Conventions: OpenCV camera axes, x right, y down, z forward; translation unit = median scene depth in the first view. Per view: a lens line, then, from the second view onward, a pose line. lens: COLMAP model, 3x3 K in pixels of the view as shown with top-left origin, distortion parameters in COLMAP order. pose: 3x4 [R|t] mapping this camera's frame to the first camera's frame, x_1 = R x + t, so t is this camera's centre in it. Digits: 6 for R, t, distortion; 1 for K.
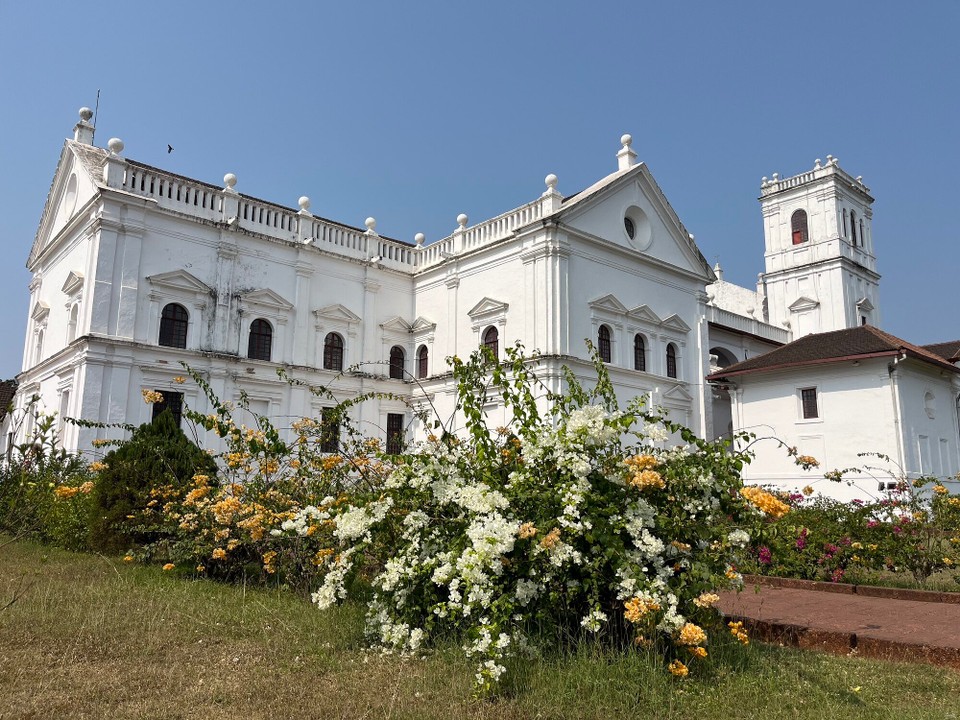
lens RADIAL K [[739.1, 0, 478.7], [0, 739.1, 359.8], [0, 0, 1]] dist [0.012852, 0.000133]
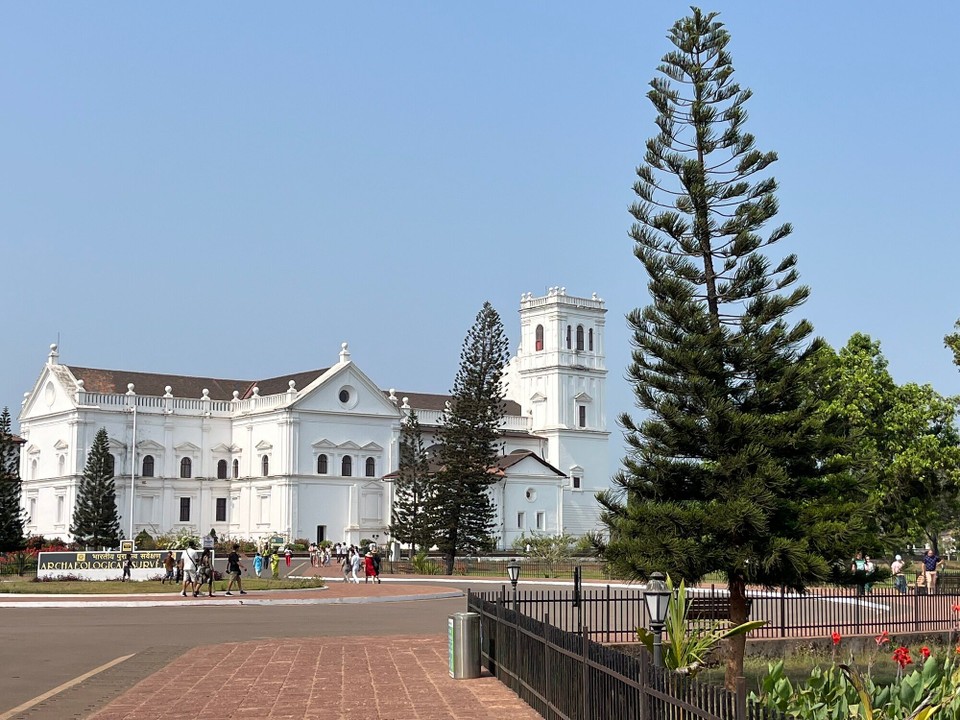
lens RADIAL K [[1365.6, 0, 480.6], [0, 1365.6, 360.8], [0, 0, 1]] dist [-0.002680, 0.000000]
pose [[0.999670, -0.016611, -0.019616, 0.620826], [0.017621, 0.998466, 0.052482, -0.446728], [0.018715, -0.052810, 0.998429, -2.421154]]
